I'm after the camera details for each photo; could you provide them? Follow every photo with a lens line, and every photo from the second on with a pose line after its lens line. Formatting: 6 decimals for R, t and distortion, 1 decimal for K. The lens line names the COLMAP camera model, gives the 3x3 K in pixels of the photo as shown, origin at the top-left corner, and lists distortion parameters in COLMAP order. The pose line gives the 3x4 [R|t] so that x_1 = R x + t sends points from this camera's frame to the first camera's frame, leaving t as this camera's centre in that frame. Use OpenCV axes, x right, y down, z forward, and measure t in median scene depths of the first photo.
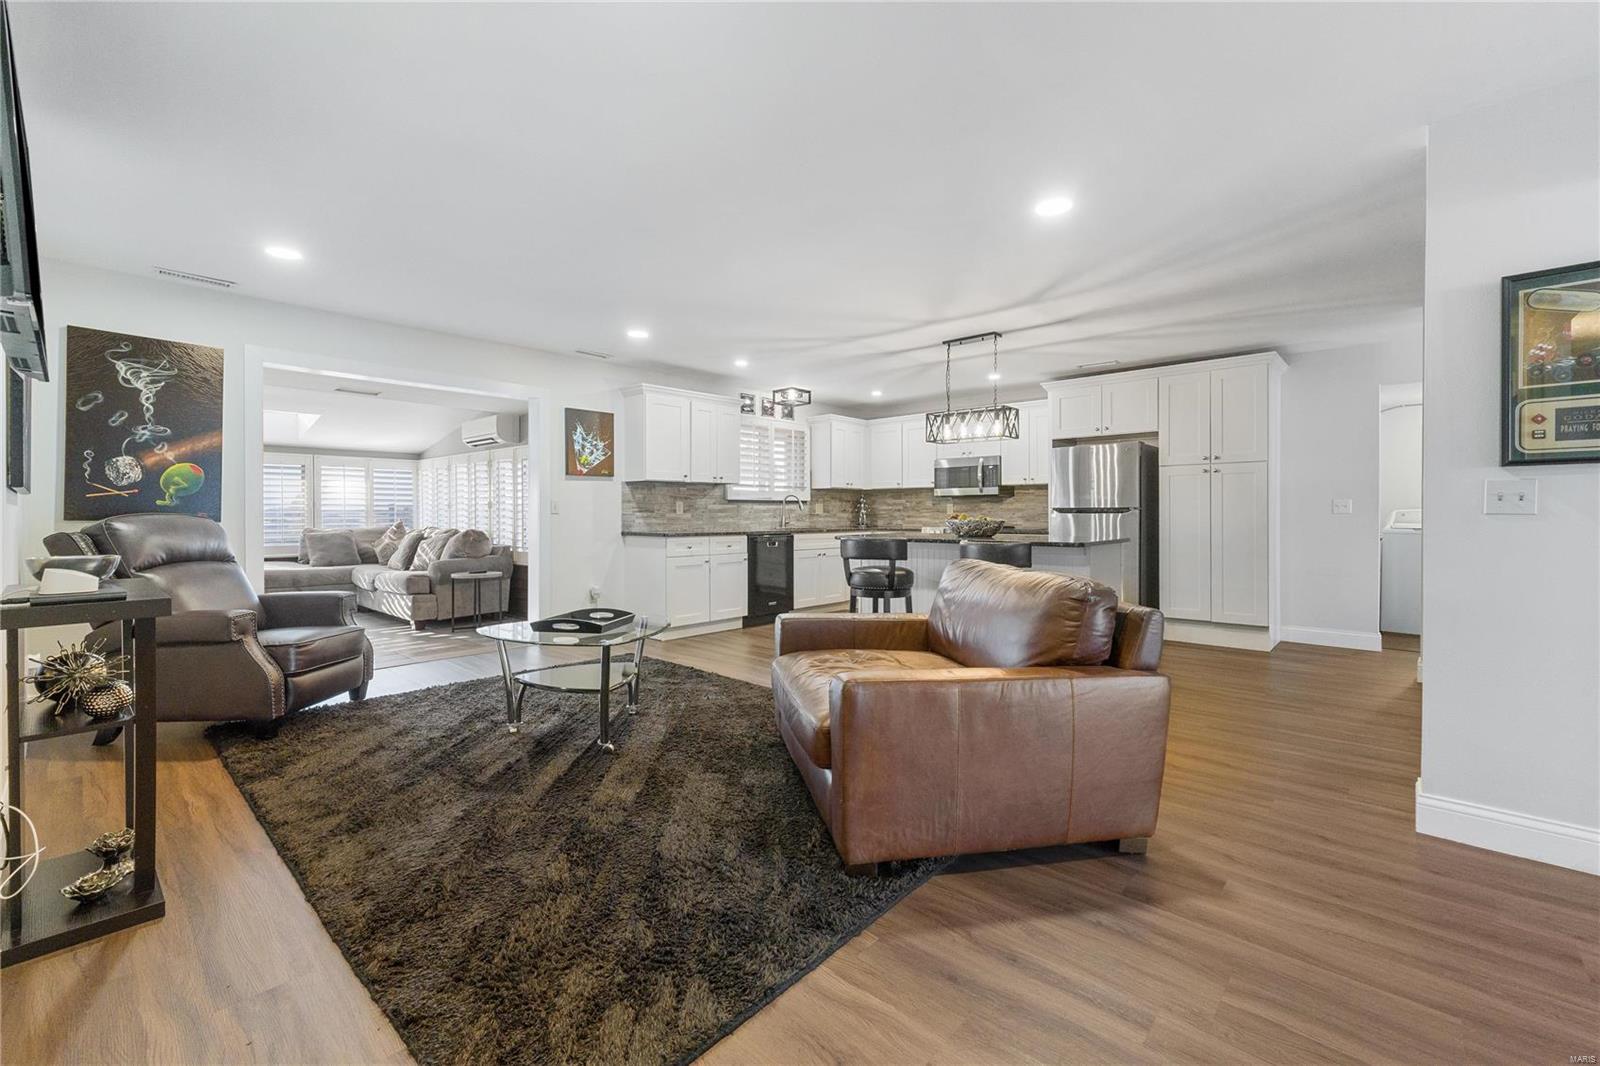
lens RADIAL K [[681.7, 0, 794.7], [0, 681.7, 524.8], [0, 0, 1]] dist [-0.003854, -0.000448]
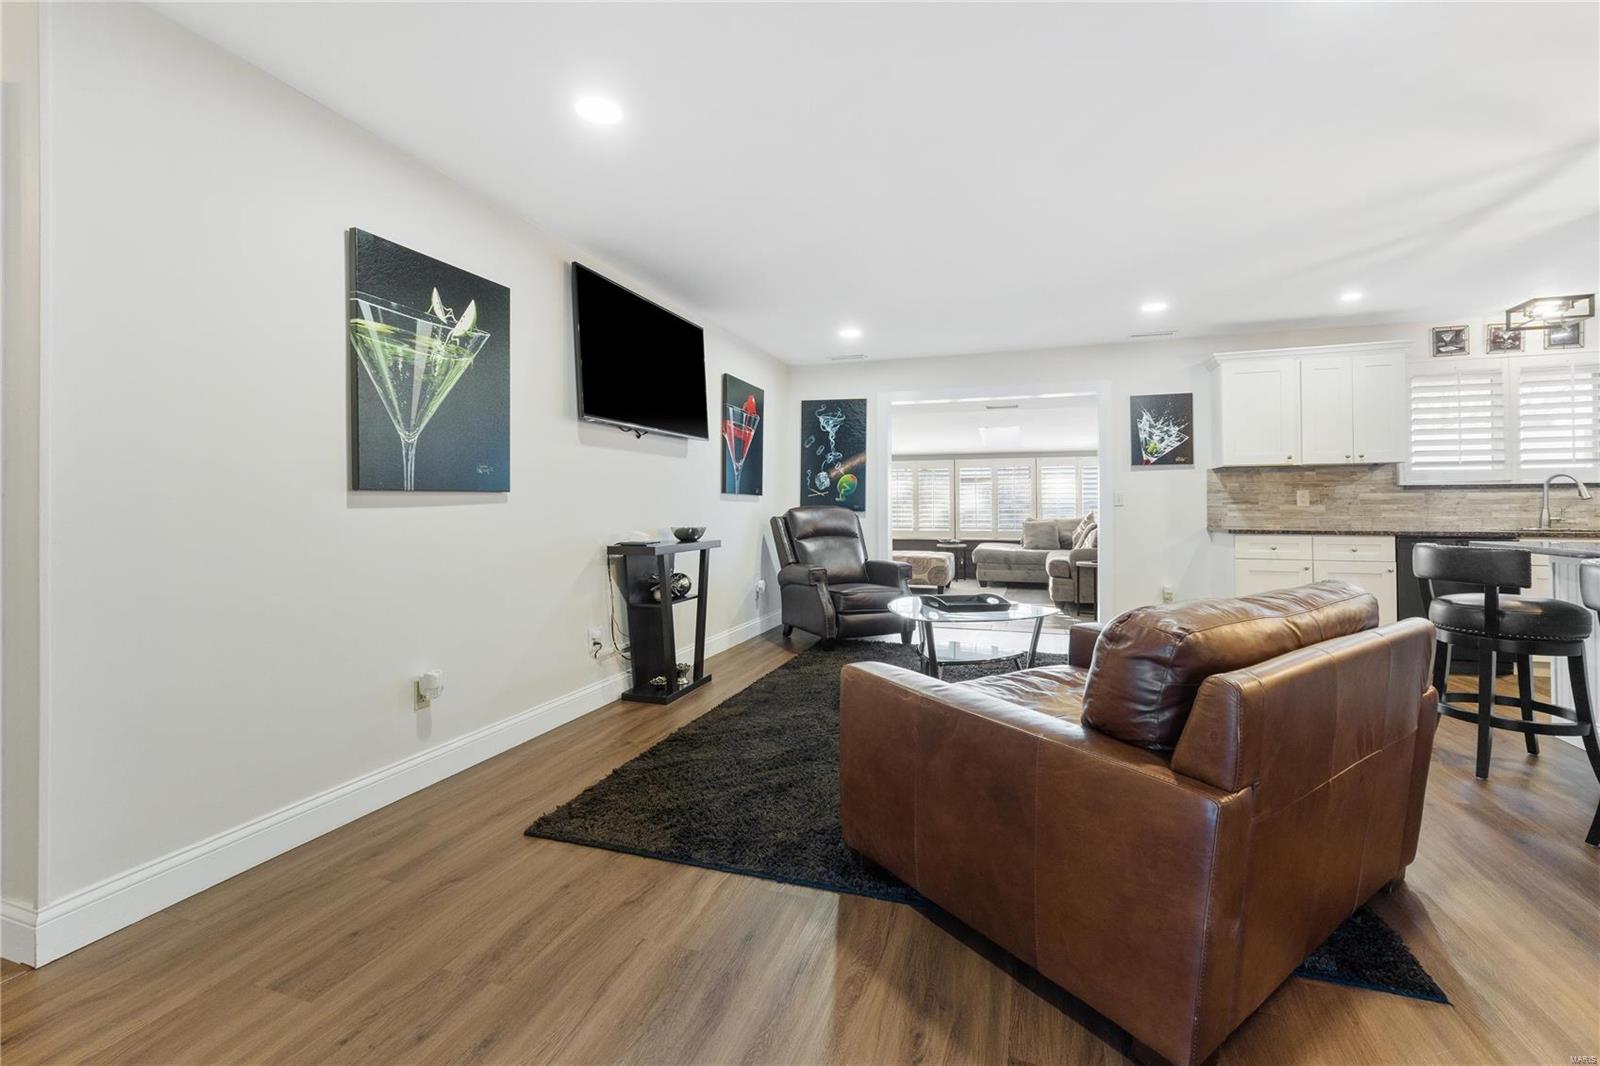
lens RADIAL K [[682.7, 0, 798.8], [0, 682.7, 504.9], [0, 0, 1]] dist [-0.000012, 0.000054]
pose [[0.391899, -0.003431, -0.920002, 0.350222], [-0.014122, 0.999853, -0.009745, -0.001374], [0.919900, 0.016811, 0.391793, 0.179641]]
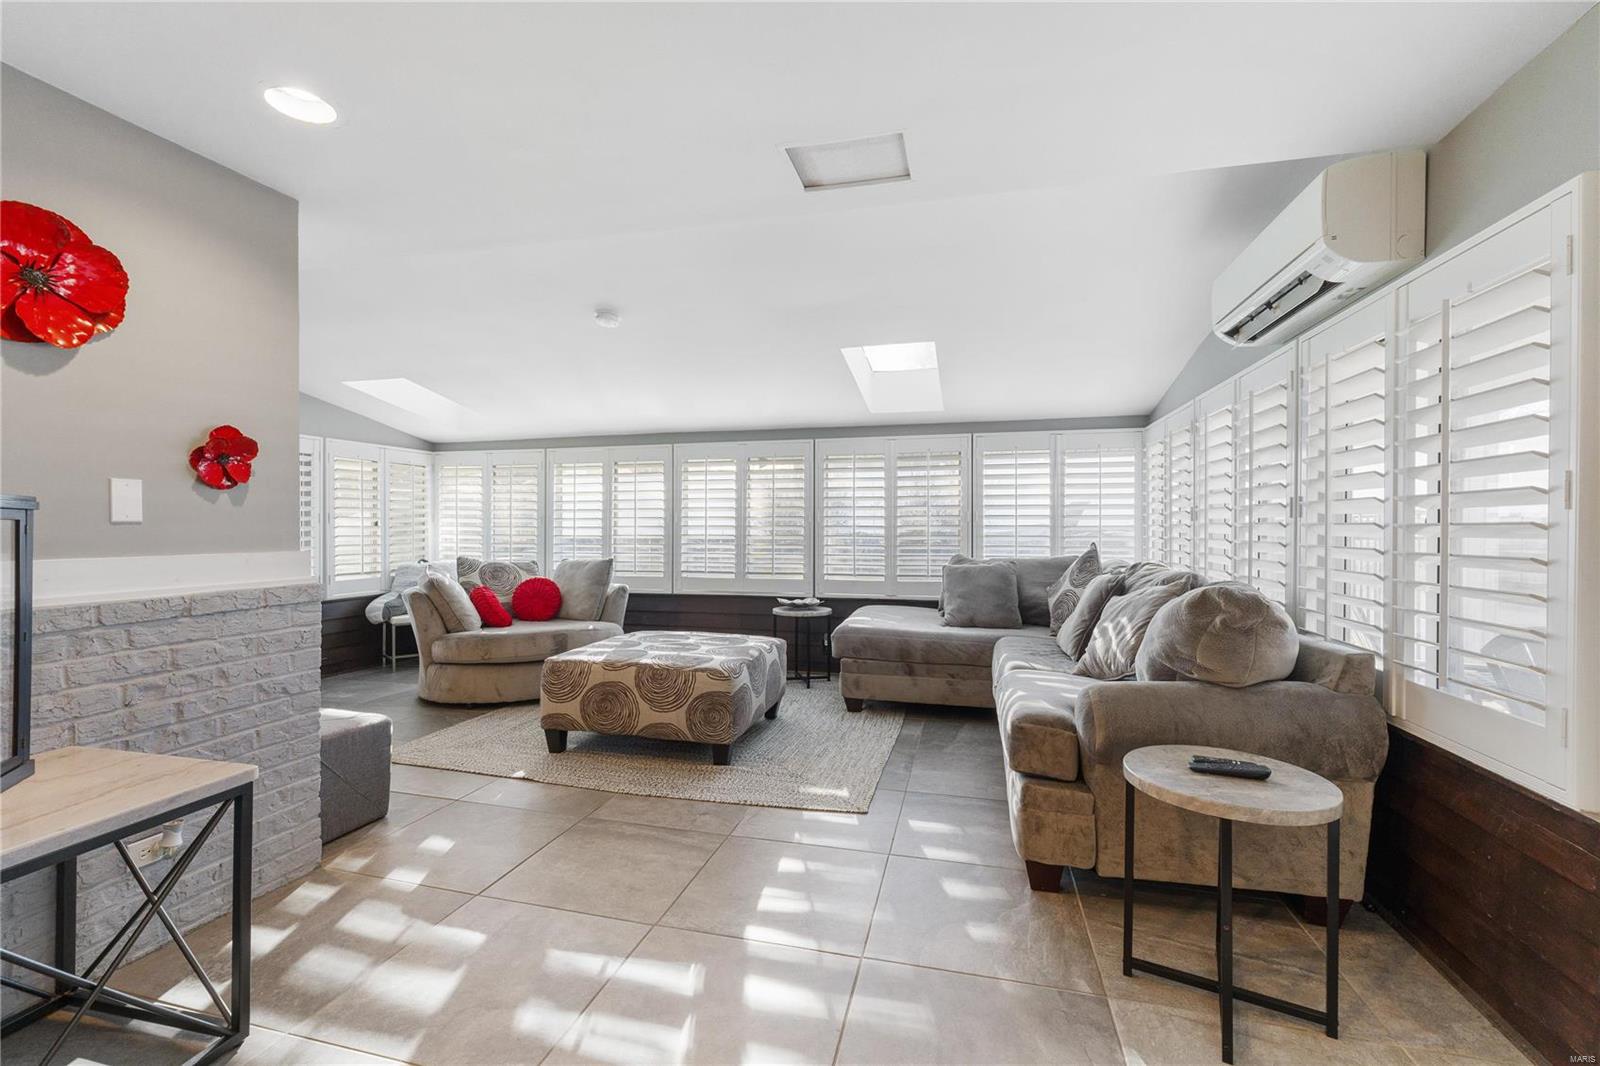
lens RADIAL K [[661.2, 0, 826.5], [0, 661.2, 529.9], [0, 0, 1]] dist [0.018545, 0.000226]
pose [[0.492424, 0.004412, -0.870344, -0.359932], [-0.016246, 0.999860, -0.004123, -0.017306], [0.870204, 0.016169, 0.492426, 0.832264]]
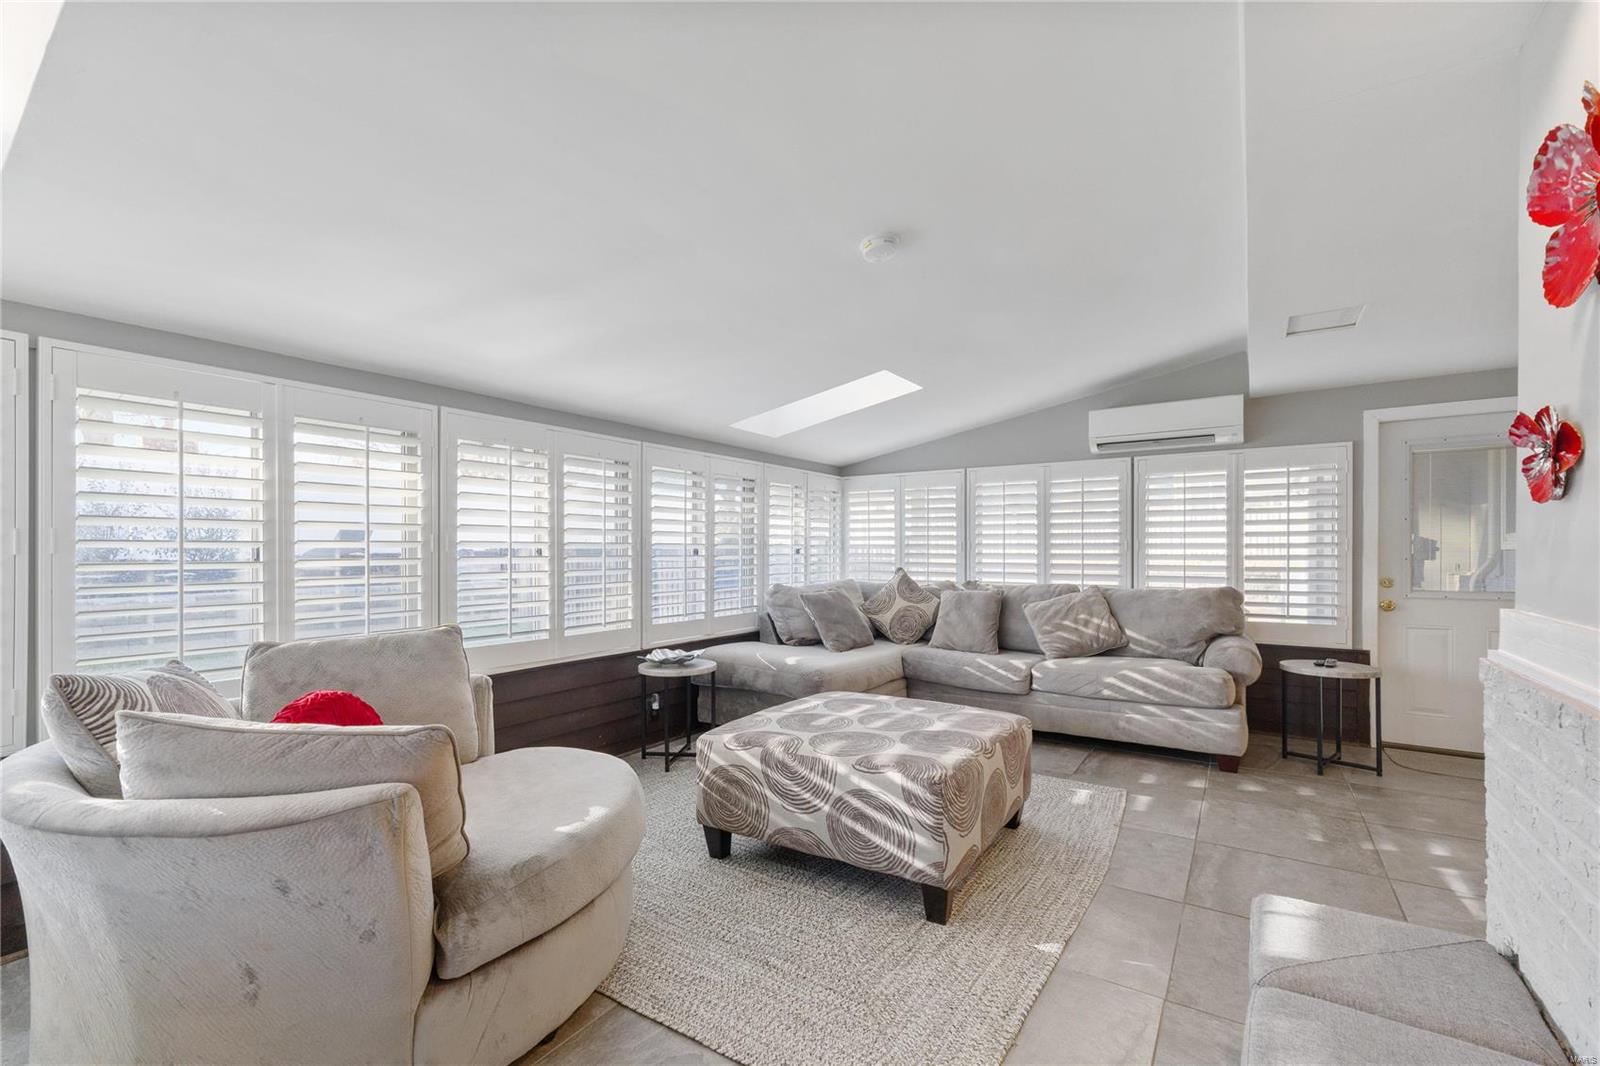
lens RADIAL K [[678.4, 0, 802.5], [0, 678.4, 544.2], [0, 0, 1]] dist [0.001636, -0.000085]
pose [[0.986047, -0.002124, 0.166453, -1.115928], [0.007060, 0.999553, -0.029067, -0.018880], [-0.166316, 0.029837, 0.985621, 0.553653]]
